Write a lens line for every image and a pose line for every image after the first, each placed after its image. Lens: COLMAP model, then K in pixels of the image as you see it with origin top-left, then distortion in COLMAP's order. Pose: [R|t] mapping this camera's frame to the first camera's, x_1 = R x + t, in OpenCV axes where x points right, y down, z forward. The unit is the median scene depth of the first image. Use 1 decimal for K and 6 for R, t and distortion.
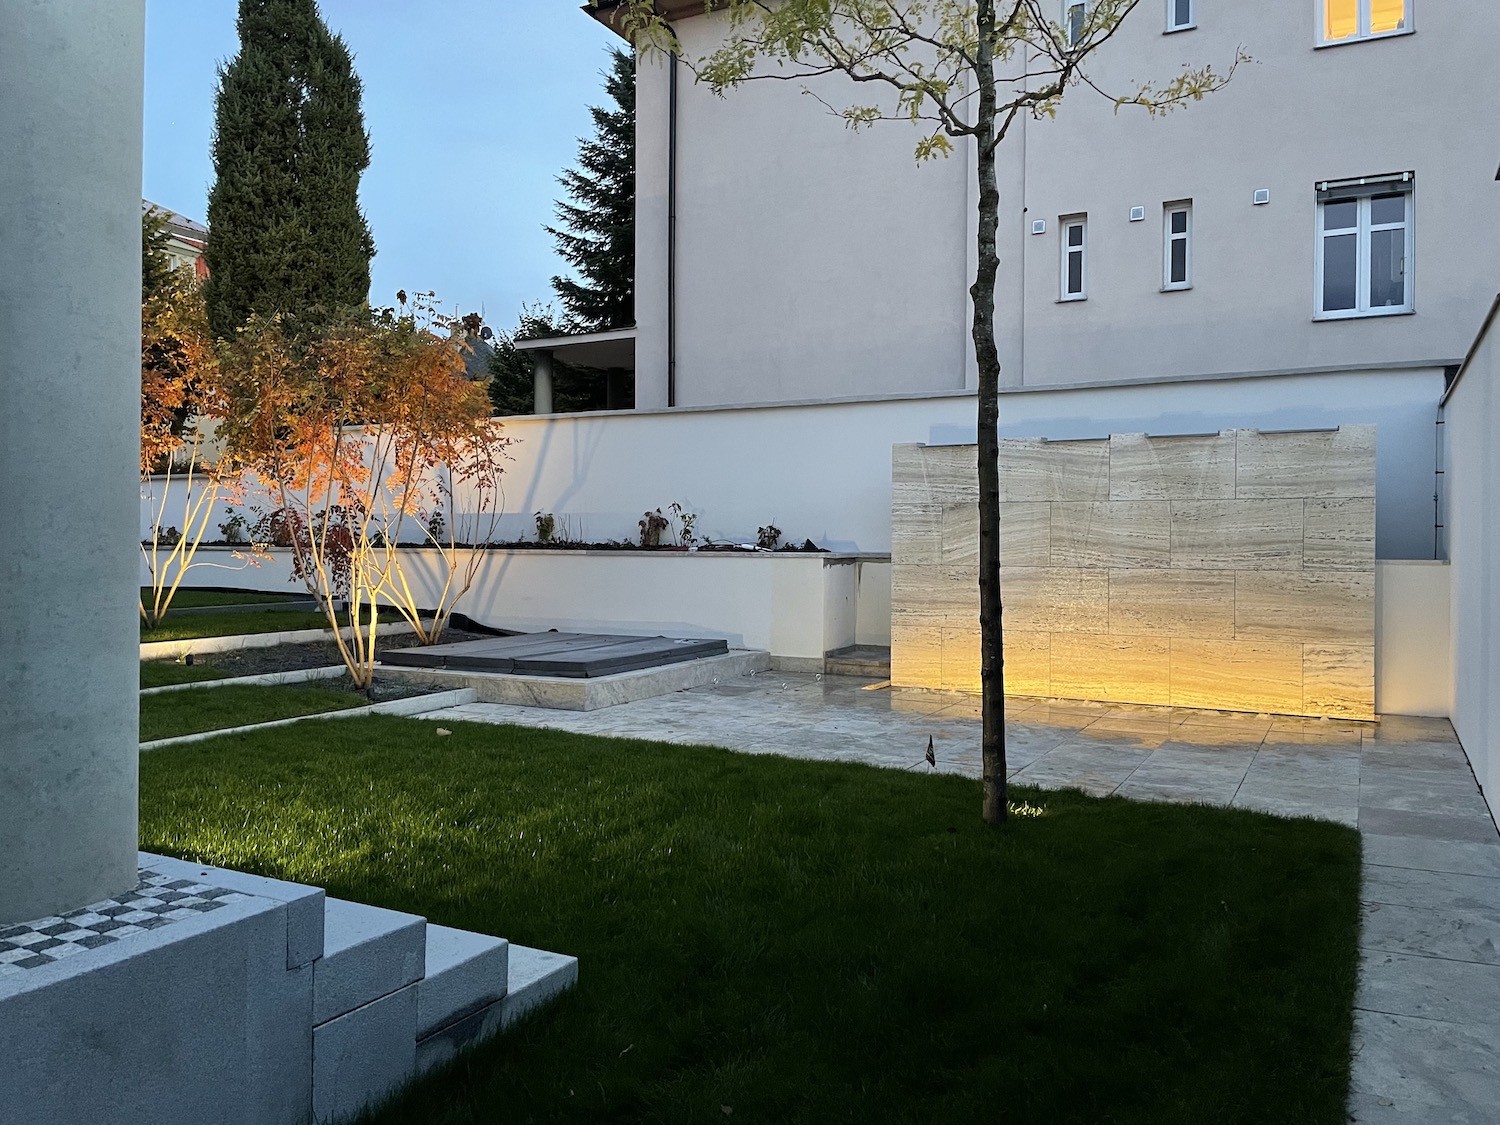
lens RADIAL K [[1135.5, 0, 746.2], [0, 1135.5, 553.2], [0, 0, 1]] dist [0.075462, -0.092140]
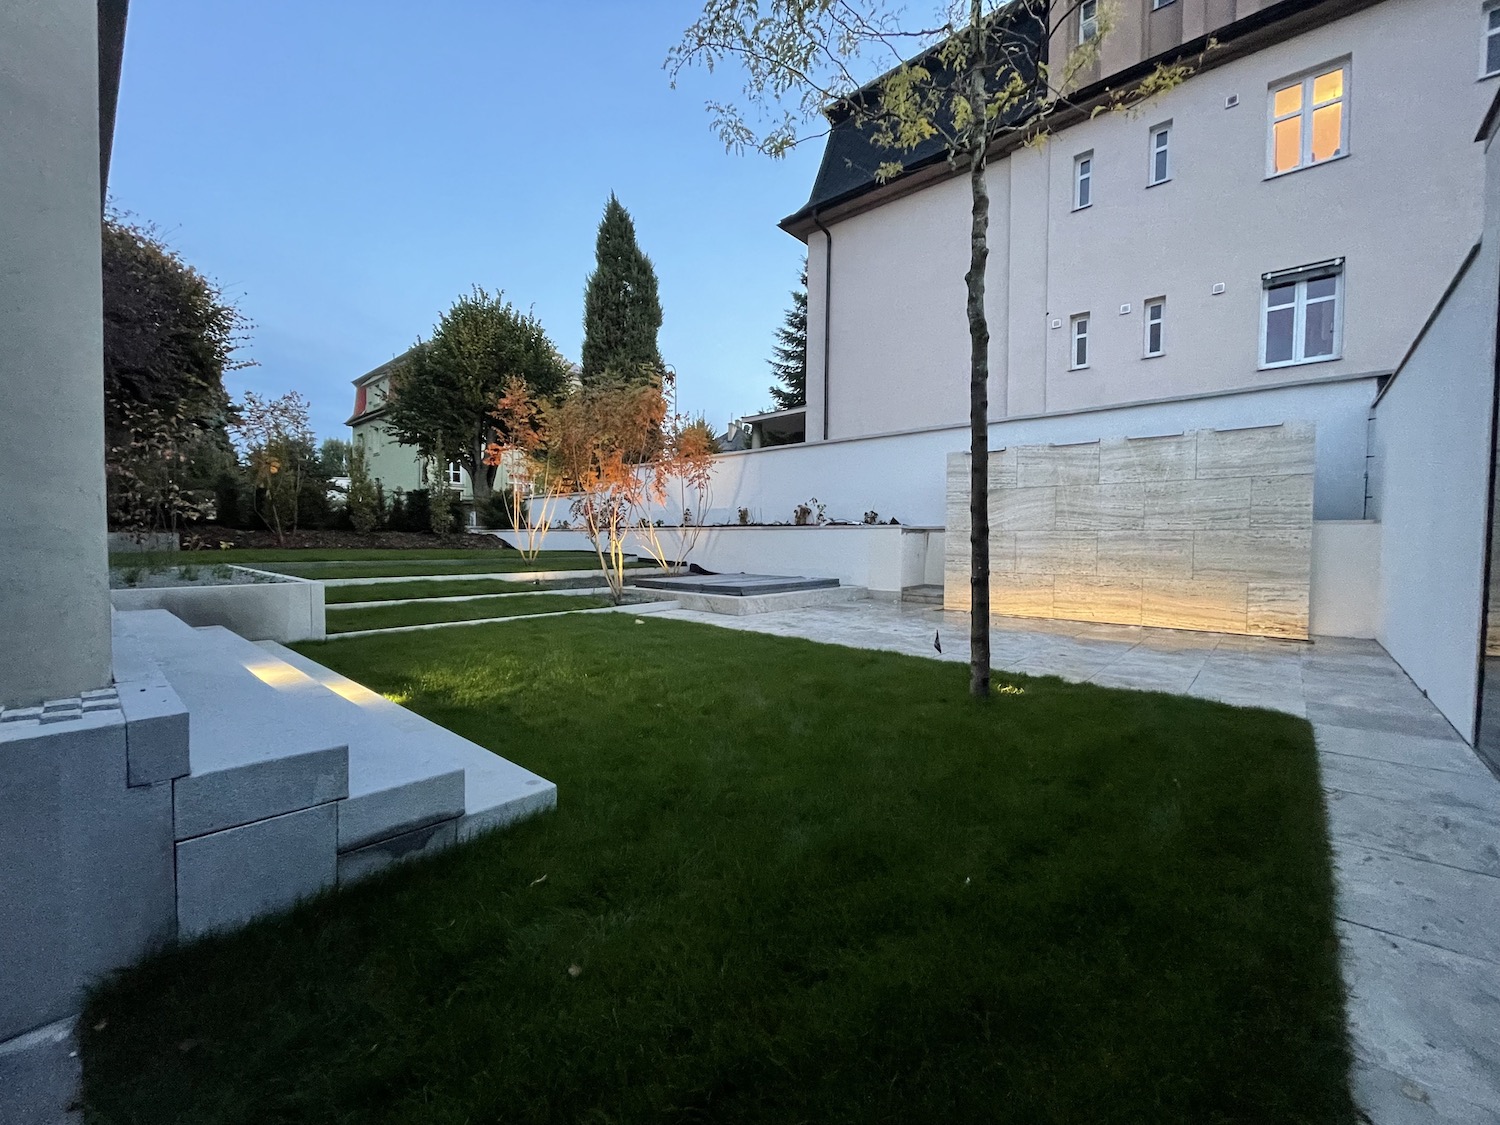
lens RADIAL K [[602.2, 0, 746.8], [0, 602.2, 564.6], [0, 0, 1]] dist [-0.006919, 0.002791]
pose [[0.972236, 0.010863, -0.233751, 0.064376], [-0.004098, 0.999559, 0.029407, 0.036570], [0.233967, -0.027633, 0.971852, 0.153847]]
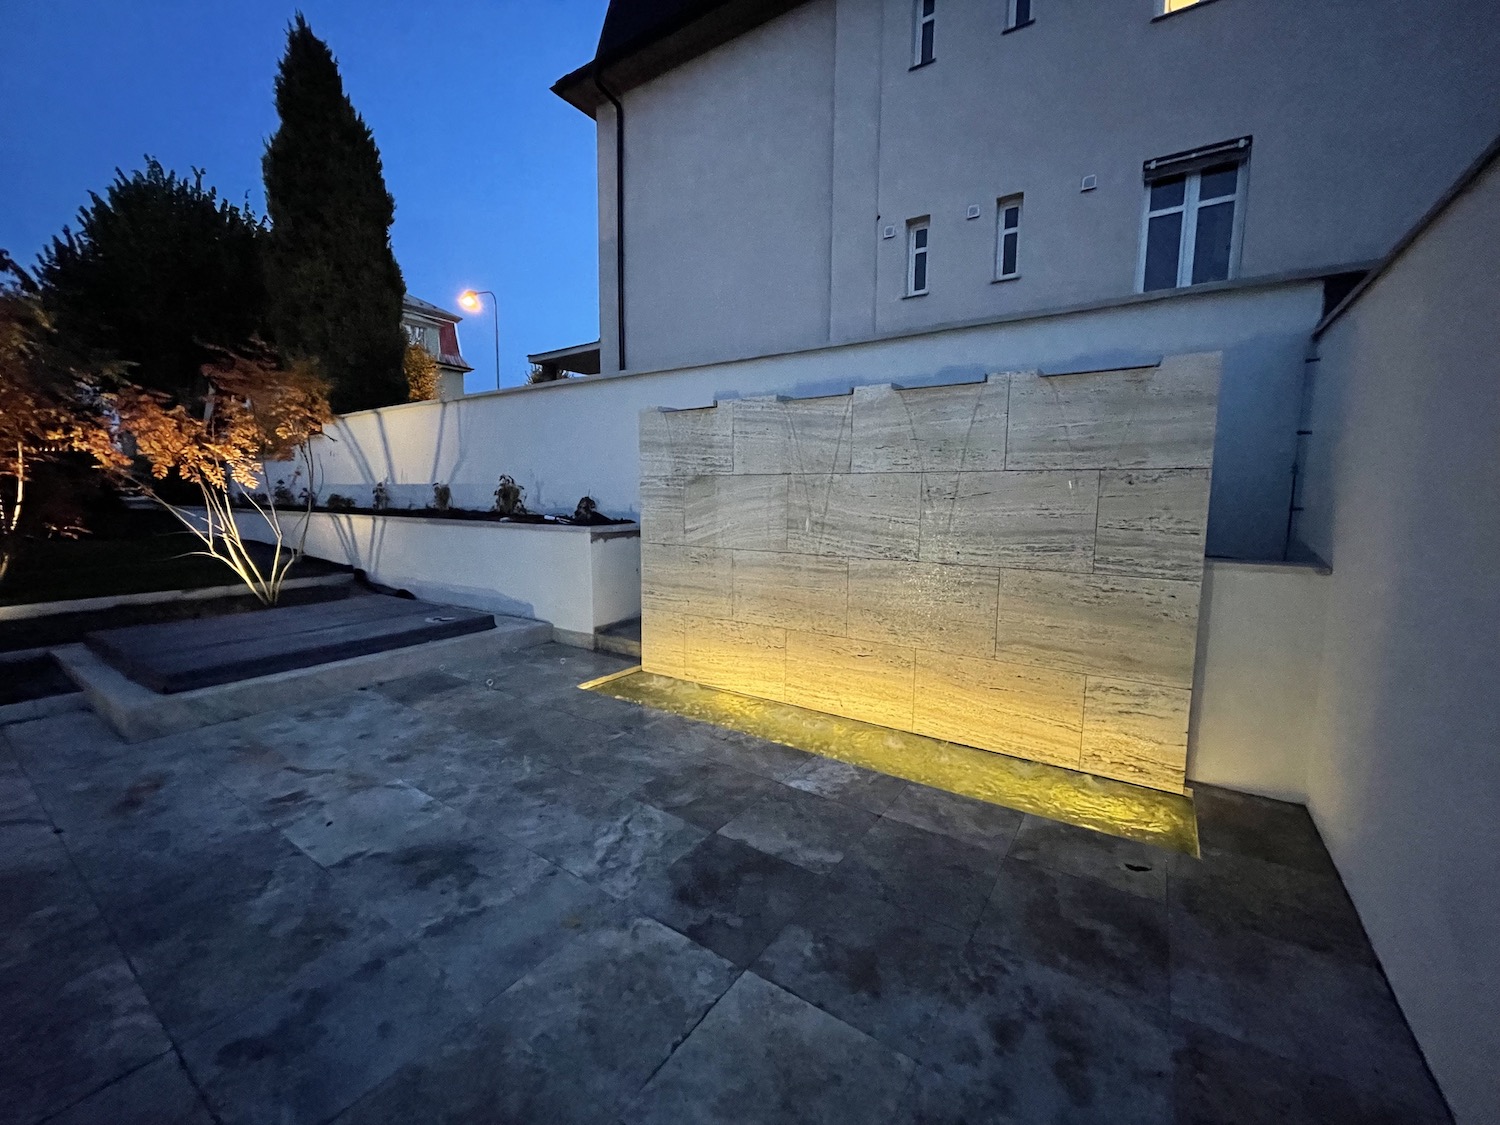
lens RADIAL K [[602.2, 0, 749.2], [0, 602.2, 564.4], [0, 0, 1]] dist [-0.006919, 0.002791]
pose [[0.994867, 0.013824, -0.100238, 0.298557], [-0.003328, 0.994558, 0.104136, -0.026769], [0.101132, -0.103268, 0.989499, 0.588765]]
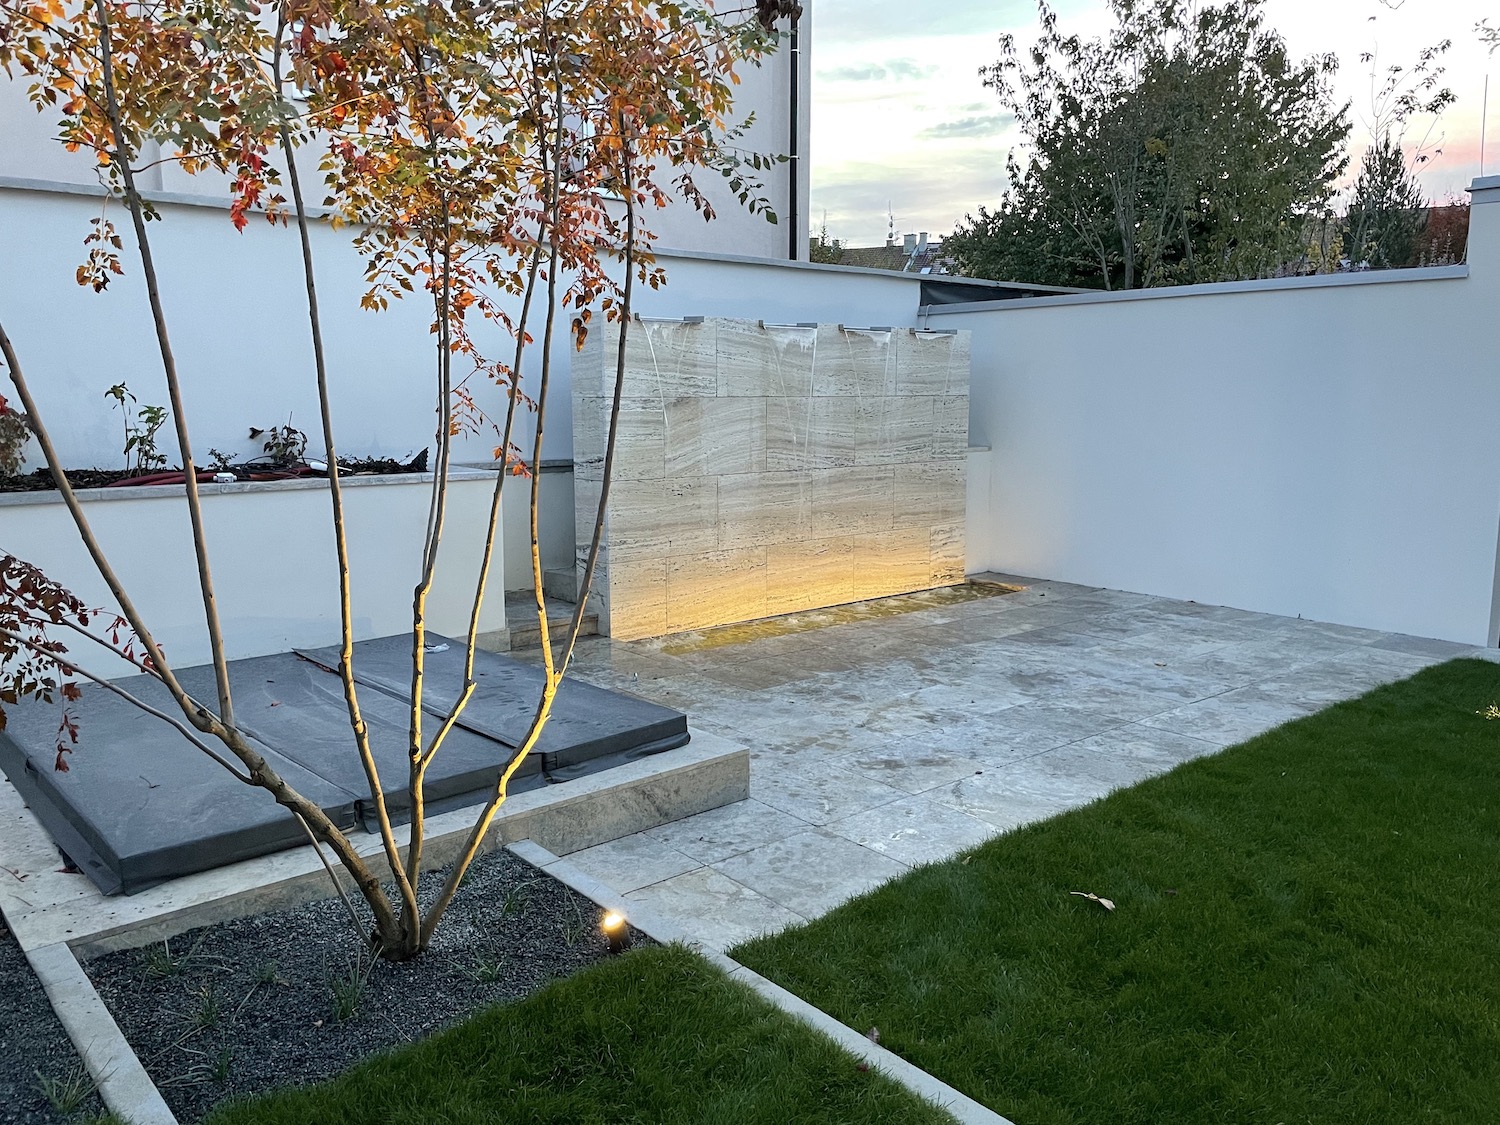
lens RADIAL K [[1135.5, 0, 745.9], [0, 1135.5, 559.6], [0, 0, 1]] dist [0.075462, -0.092140]
pose [[0.354339, -0.141102, 0.924410, -0.588378], [0.012973, 0.989197, 0.146019, -0.051830], [-0.935027, -0.039748, 0.352341, 0.741074]]
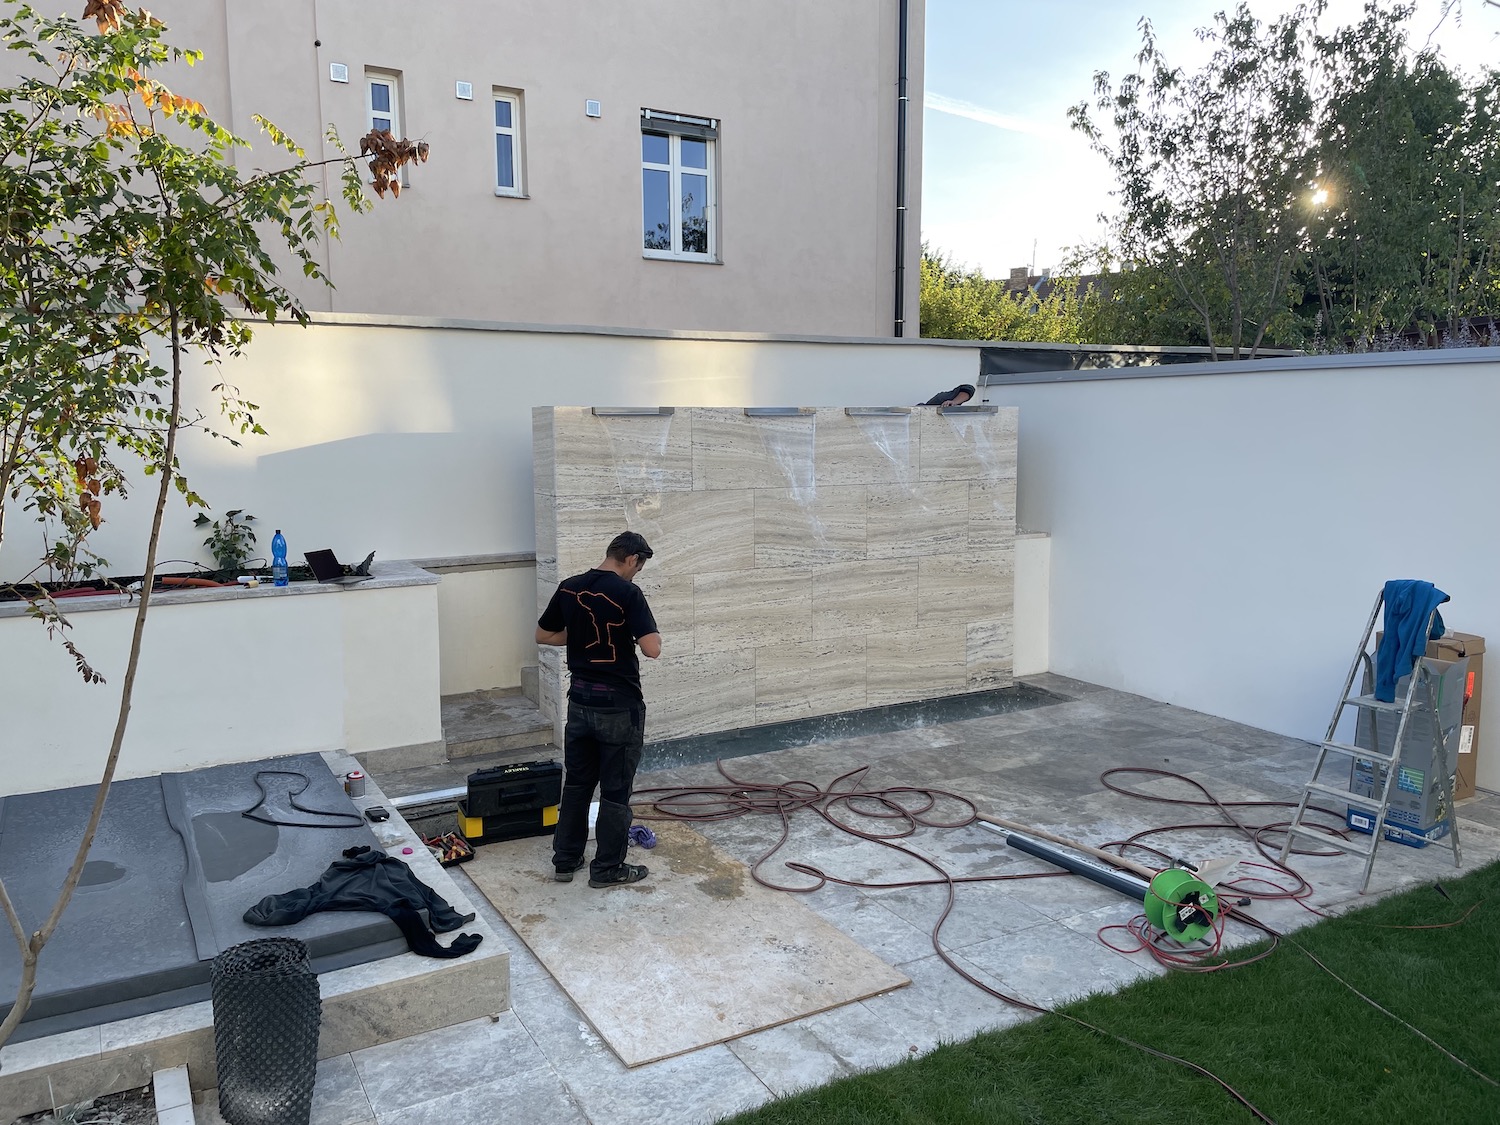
lens RADIAL K [[1135.5, 0, 740.4], [0, 1135.5, 556.9], [0, 0, 1]] dist [0.075462, -0.092140]
pose [[0.533407, -0.110080, 0.838665, -0.438081], [0.016023, 0.992633, 0.120099, -0.098793], [-0.845707, -0.050624, 0.531241, 0.610347]]
